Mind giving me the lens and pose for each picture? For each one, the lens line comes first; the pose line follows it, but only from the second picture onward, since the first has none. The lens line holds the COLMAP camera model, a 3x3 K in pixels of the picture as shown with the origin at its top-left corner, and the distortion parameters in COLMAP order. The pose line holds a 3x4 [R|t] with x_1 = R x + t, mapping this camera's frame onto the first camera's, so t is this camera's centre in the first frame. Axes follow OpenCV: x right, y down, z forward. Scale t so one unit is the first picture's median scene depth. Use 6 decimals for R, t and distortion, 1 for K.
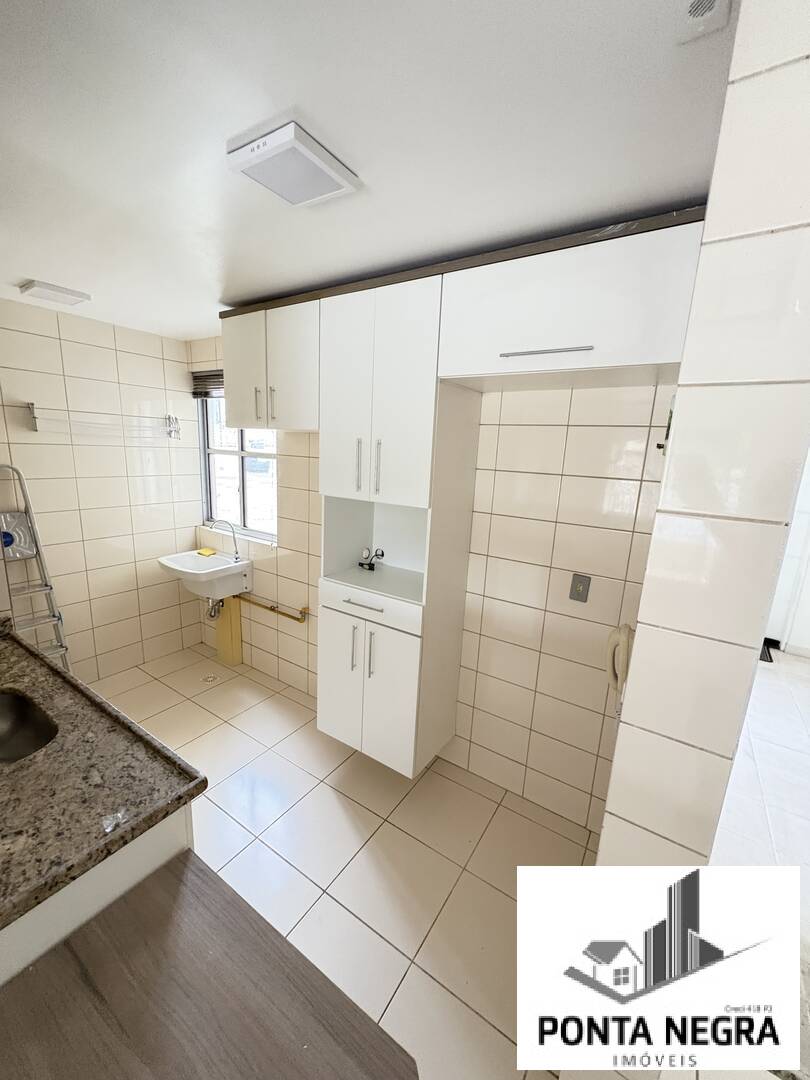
lens RADIAL K [[430.6, 0, 403.0], [0, 430.6, 540.1], [0, 0, 1]] dist [0.000282, 0.000071]
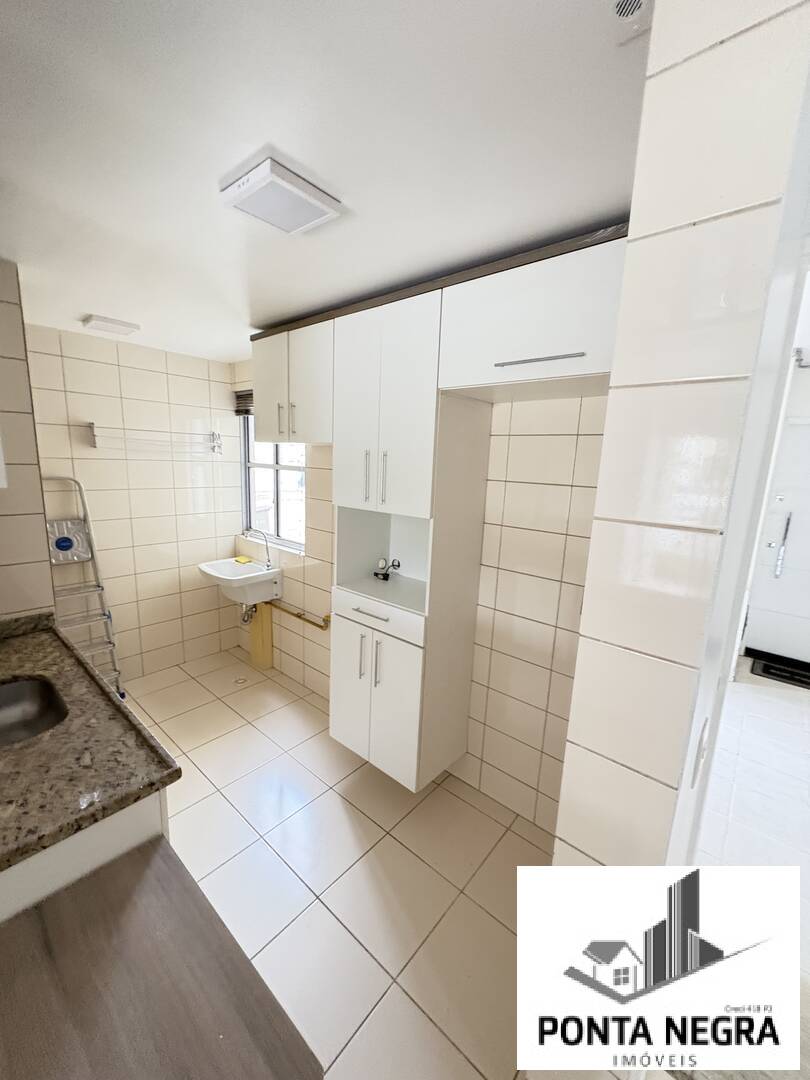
lens RADIAL K [[430.6, 0, 403.0], [0, 430.6, 540.1], [0, 0, 1]] dist [0.000282, 0.000071]
pose [[0.991868, 0.016023, -0.126255, 0.090472], [-0.020063, 0.999324, -0.030795, 0.005943], [0.125676, 0.033077, 0.991520, 0.000020]]
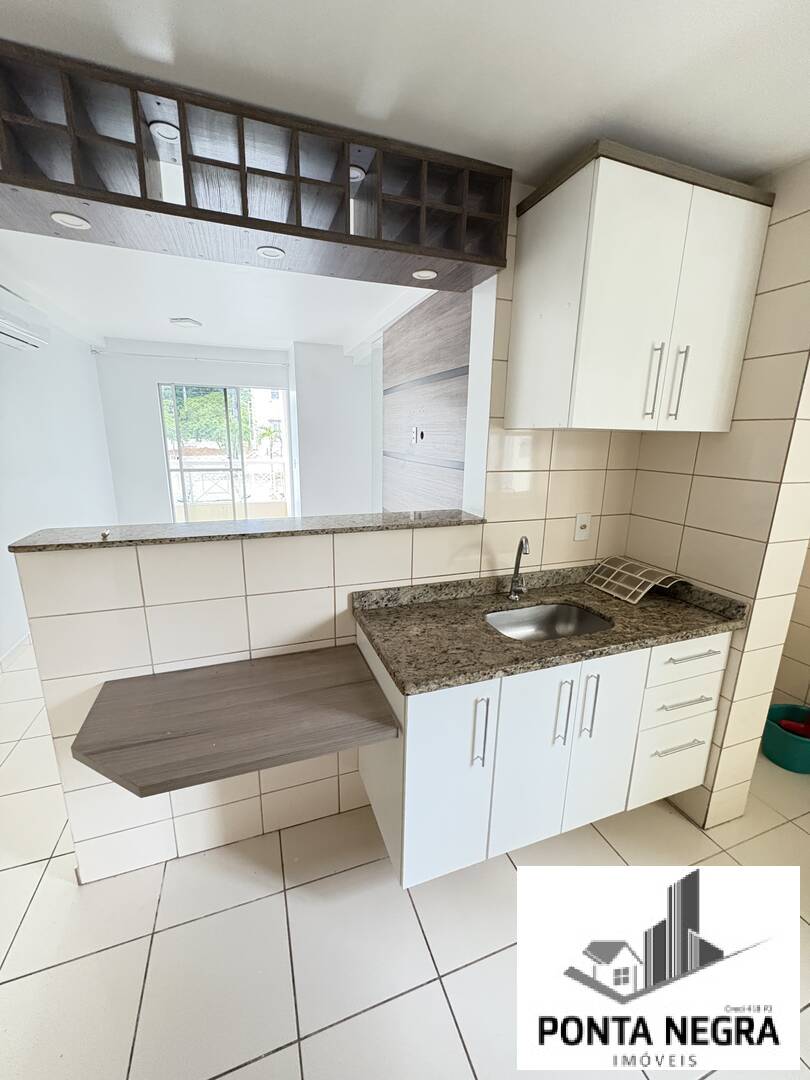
lens RADIAL K [[430.6, 0, 403.0], [0, 430.6, 540.1], [0, 0, 1]] dist [0.000282, 0.000071]
pose [[-0.593520, 0.135115, -0.793397, 0.152225], [-0.214833, 0.923440, 0.317972, -0.056042], [0.775616, 0.359170, -0.519053, 0.614803]]
